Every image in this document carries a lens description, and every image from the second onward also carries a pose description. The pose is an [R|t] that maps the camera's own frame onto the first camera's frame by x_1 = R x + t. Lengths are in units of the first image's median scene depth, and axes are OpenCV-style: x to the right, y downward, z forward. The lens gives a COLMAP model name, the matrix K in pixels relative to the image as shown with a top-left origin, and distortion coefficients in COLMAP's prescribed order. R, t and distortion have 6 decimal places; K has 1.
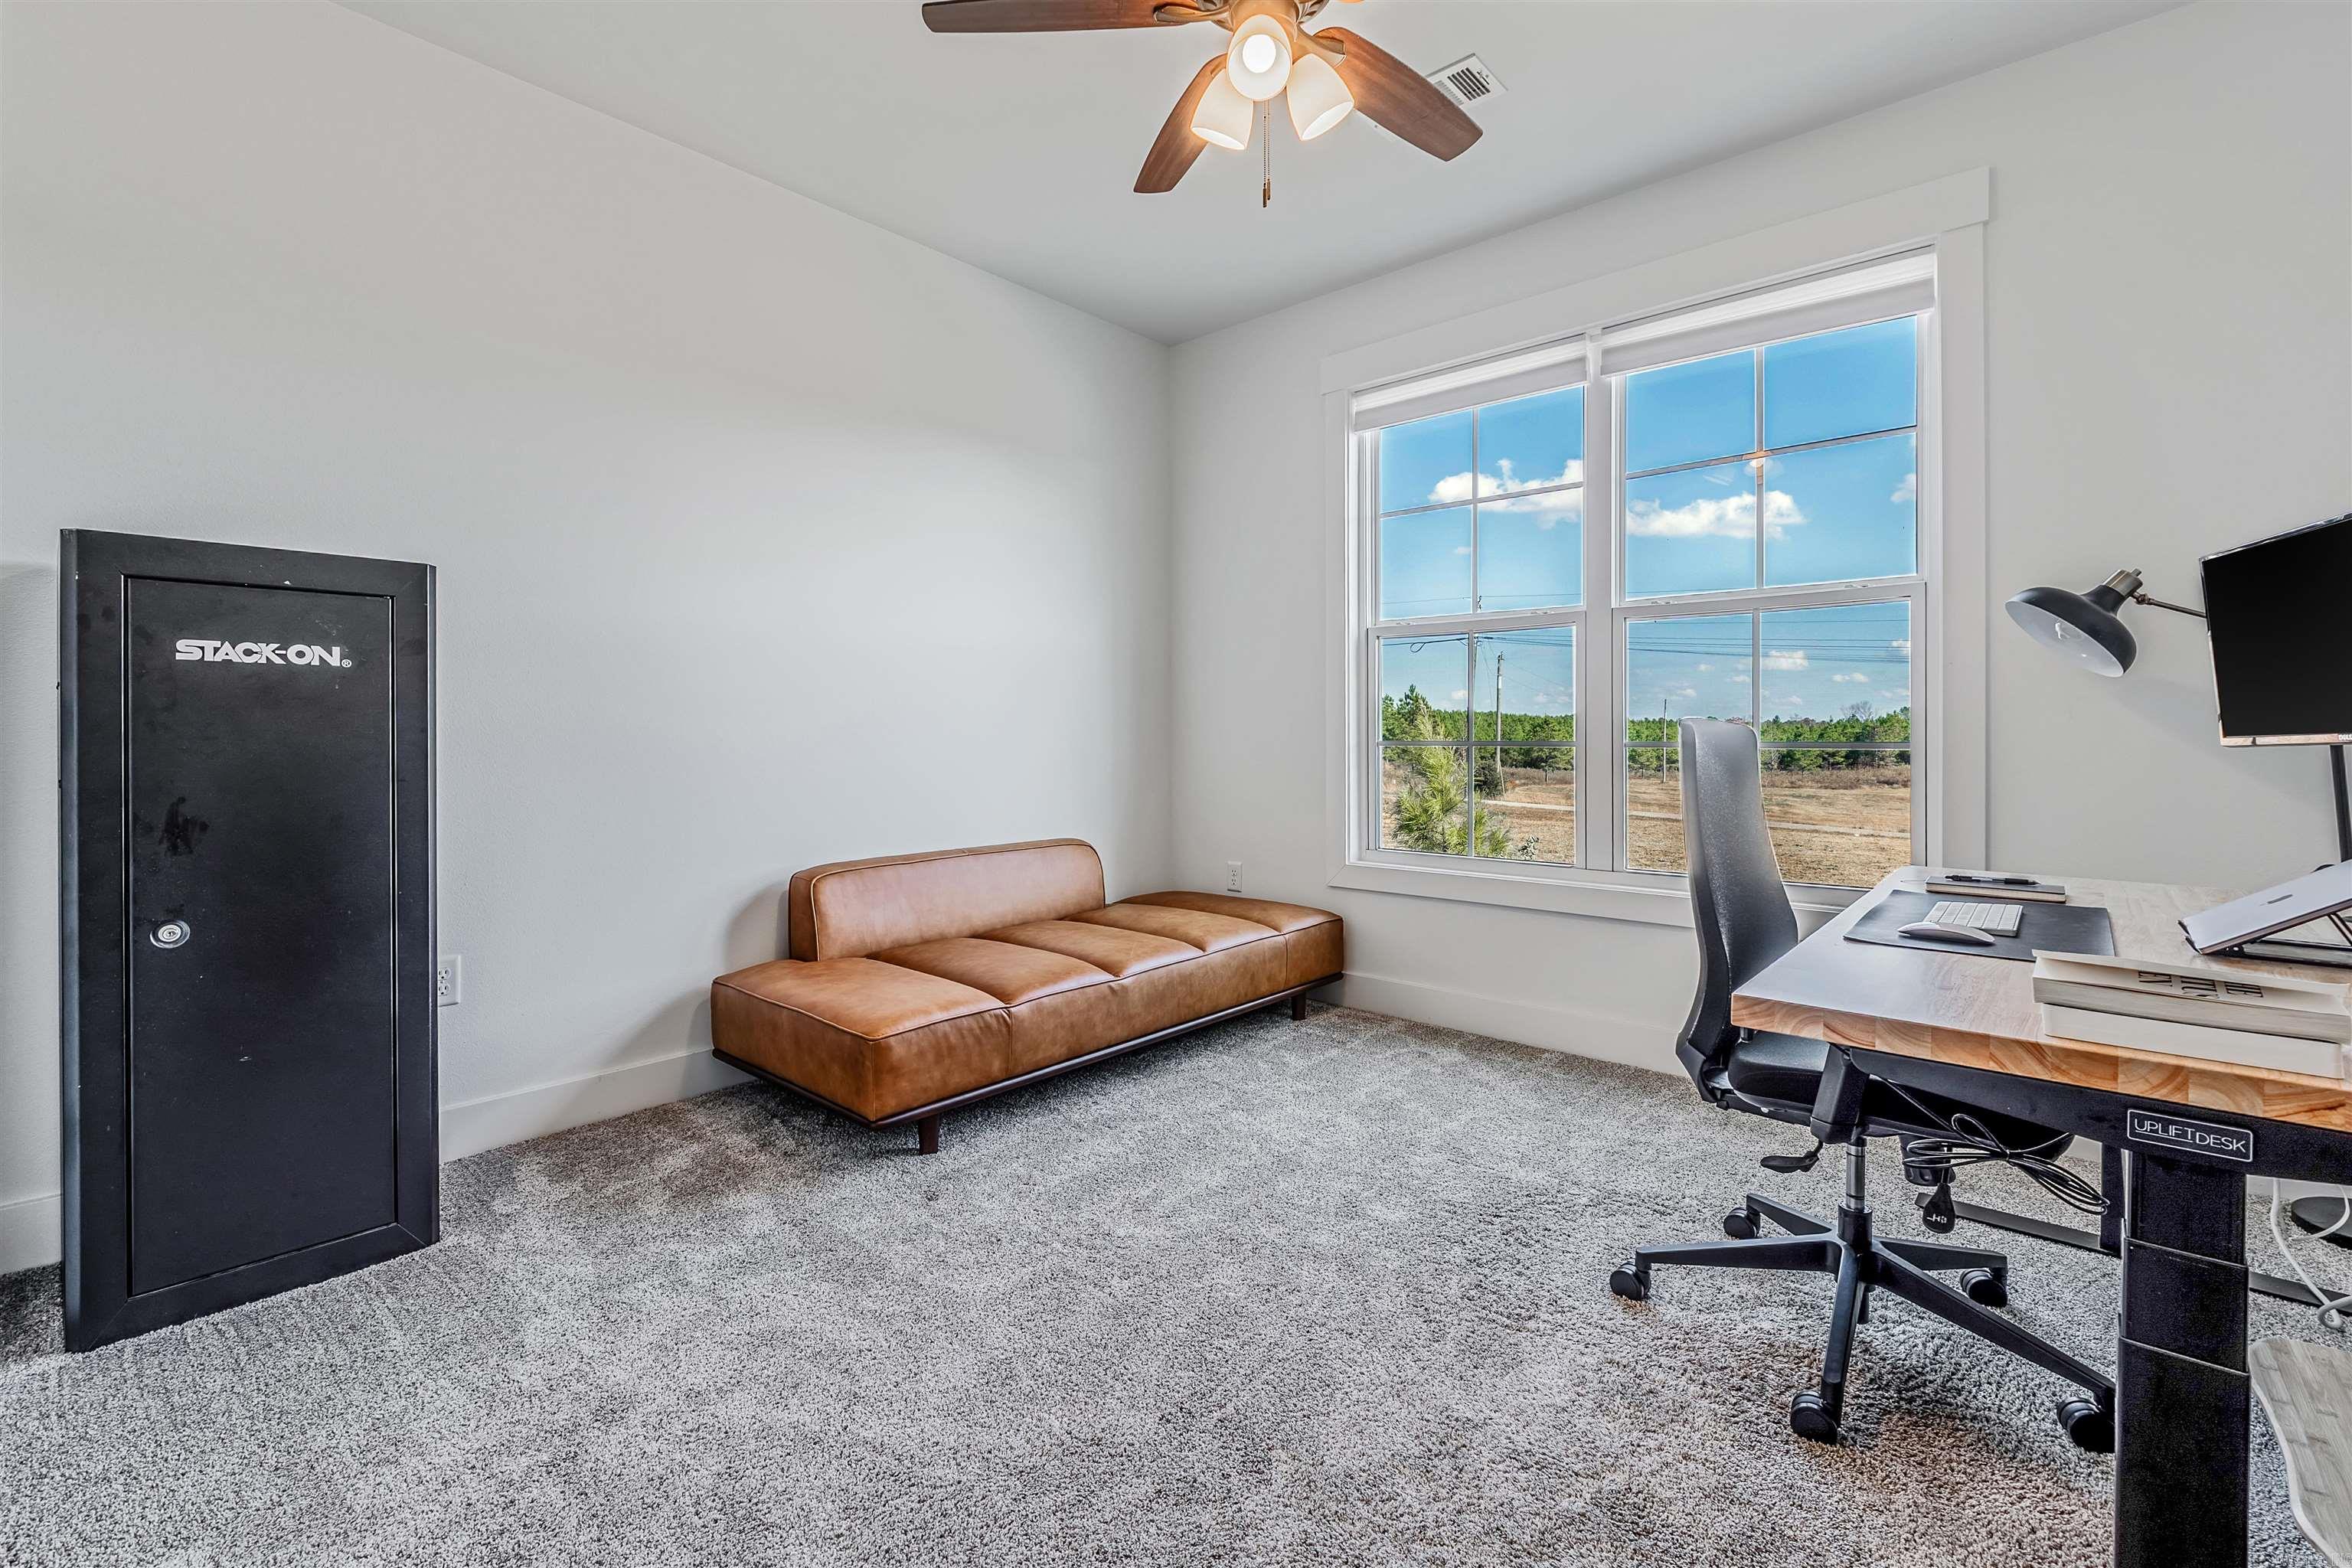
lens RADIAL K [[1016.4, 0, 1168.9], [0, 1016.4, 740.6], [0, 0, 1]] dist [-0.000385, -0.000080]
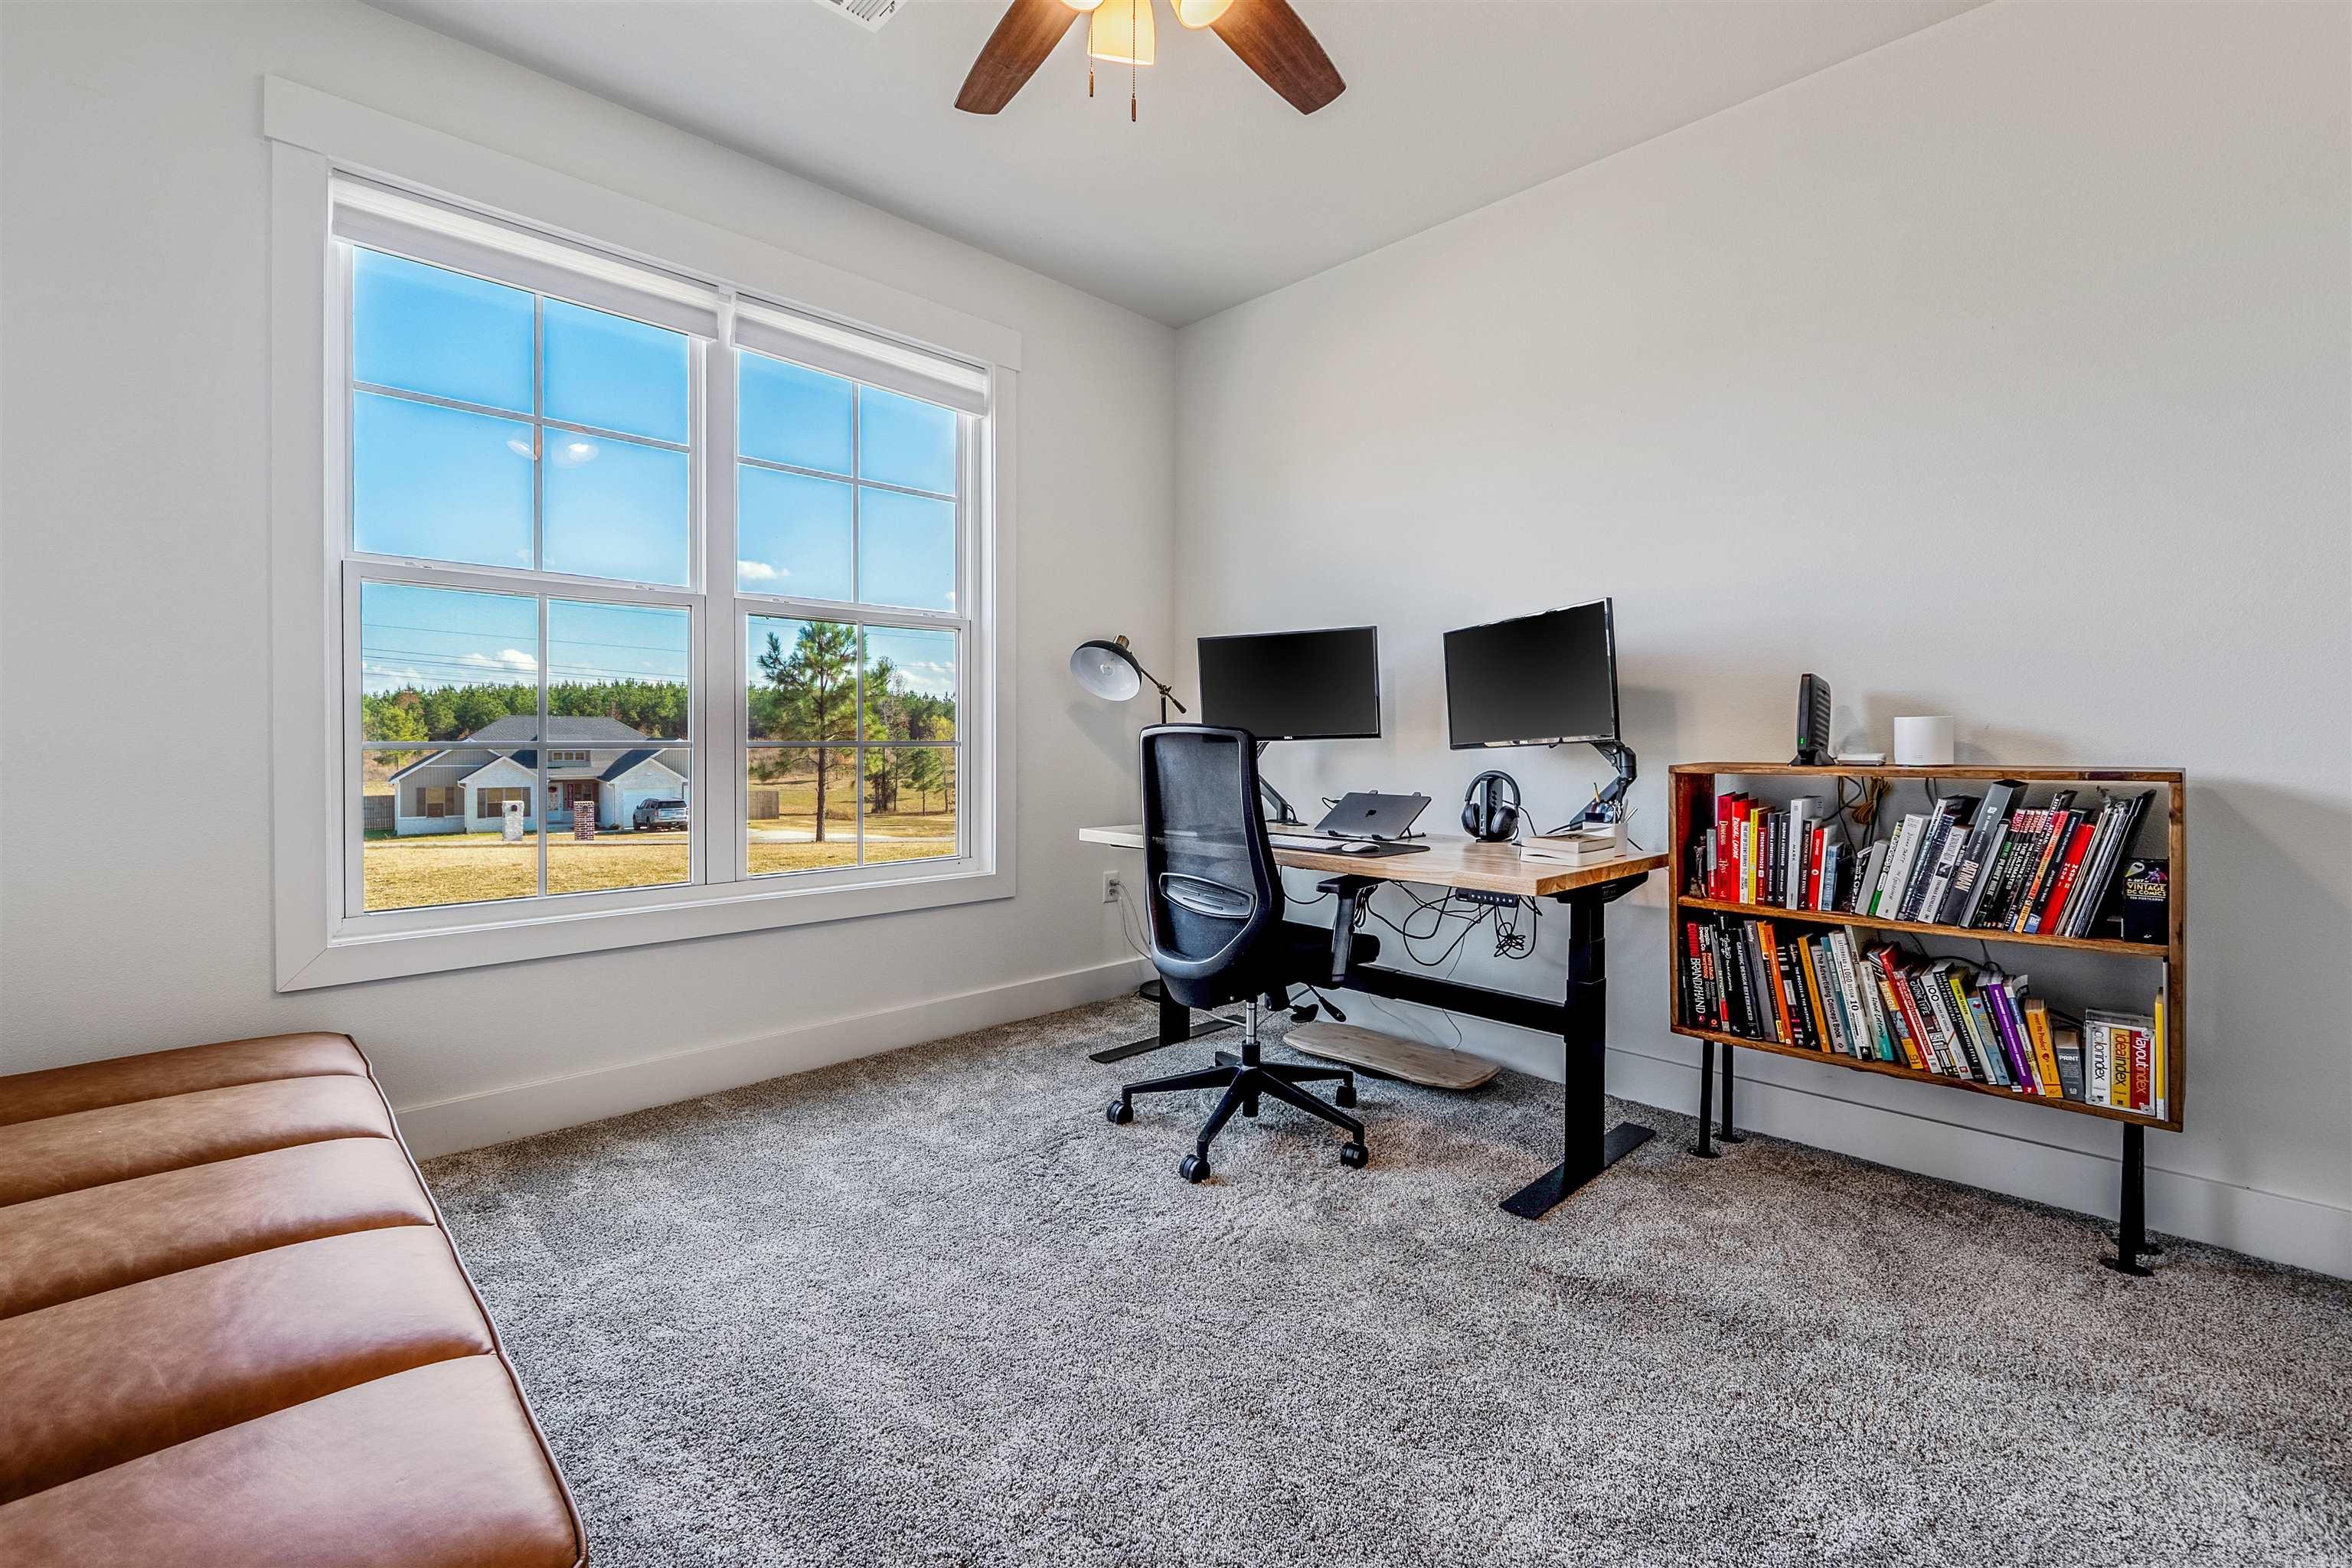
lens RADIAL K [[1016.4, 0, 1168.9], [0, 1016.4, 740.6], [0, 0, 1]] dist [-0.000385, -0.000080]
pose [[0.067855, -0.006231, 0.997676, -0.539883], [-0.003143, 0.999974, 0.006459, -0.007906], [-0.997690, -0.003574, 0.067833, 0.631563]]
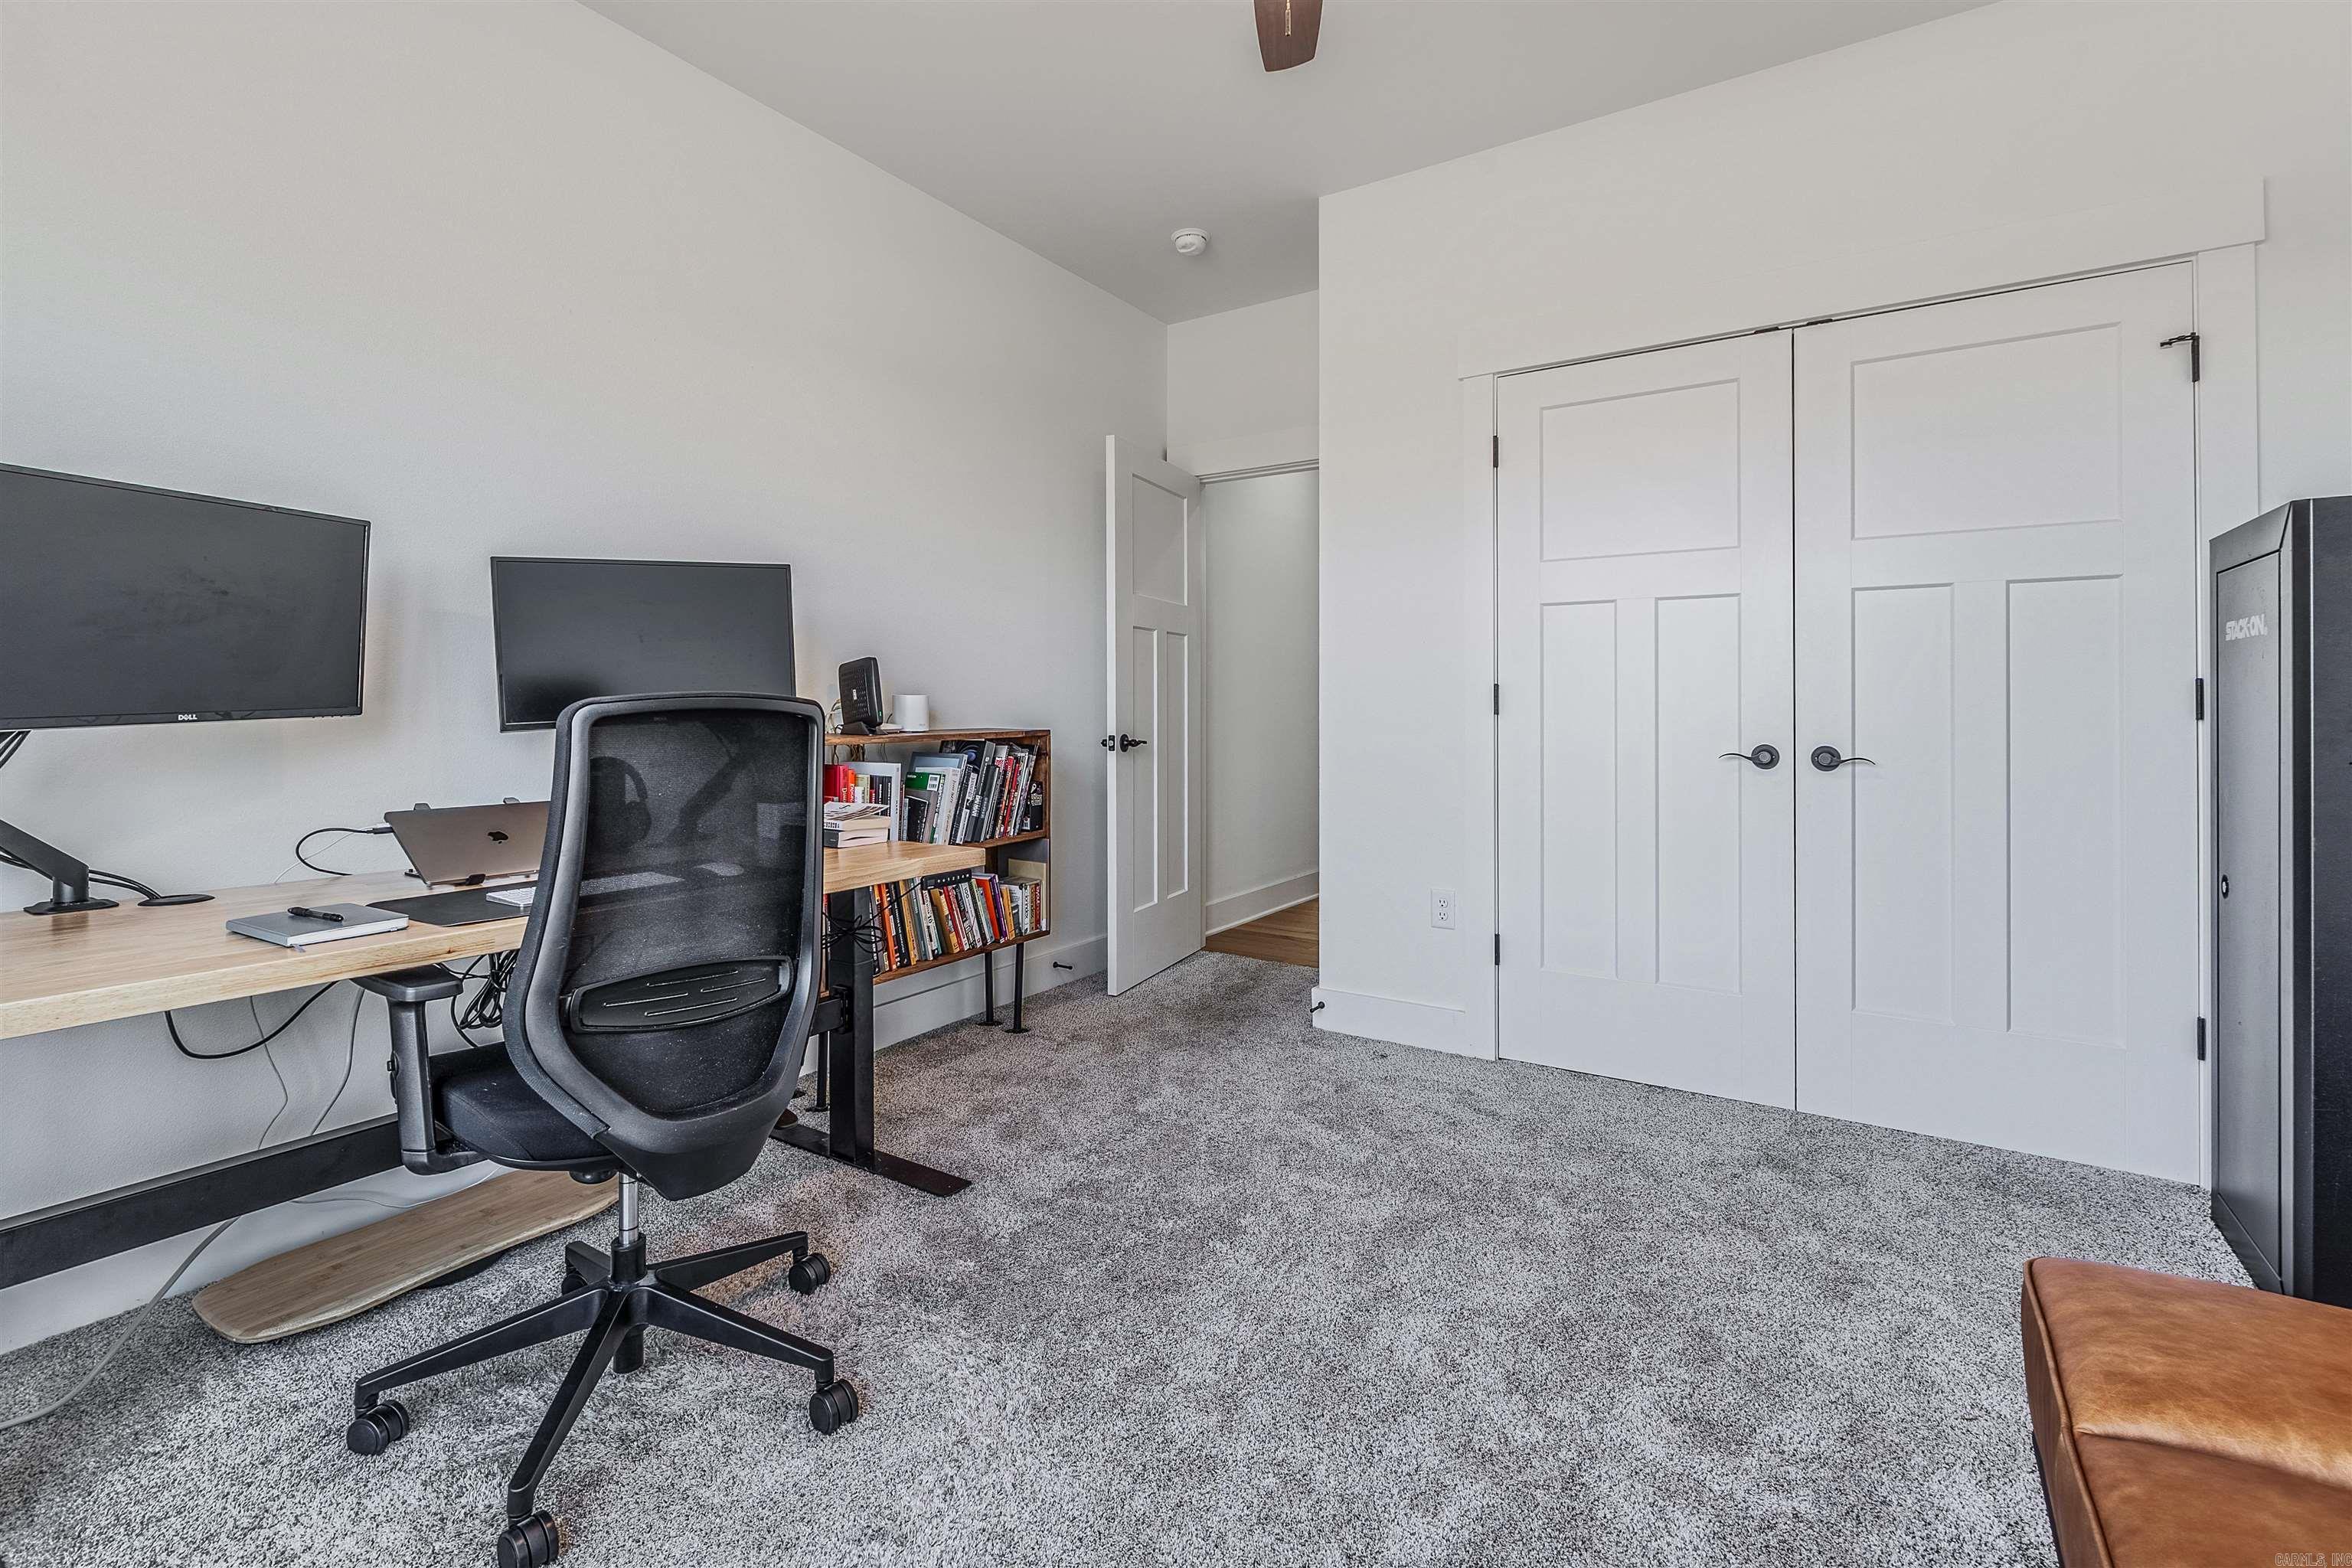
lens RADIAL K [[1057.4, 0, 1178.1], [0, 1057.4, 708.1], [0, 0, 1]] dist [0.000025, 0.000034]
pose [[-0.988263, -0.000810, -0.152762, 0.176863], [-0.000832, 1.000000, 0.000082, -0.009084], [0.152762, 0.000208, -0.988263, 1.210028]]
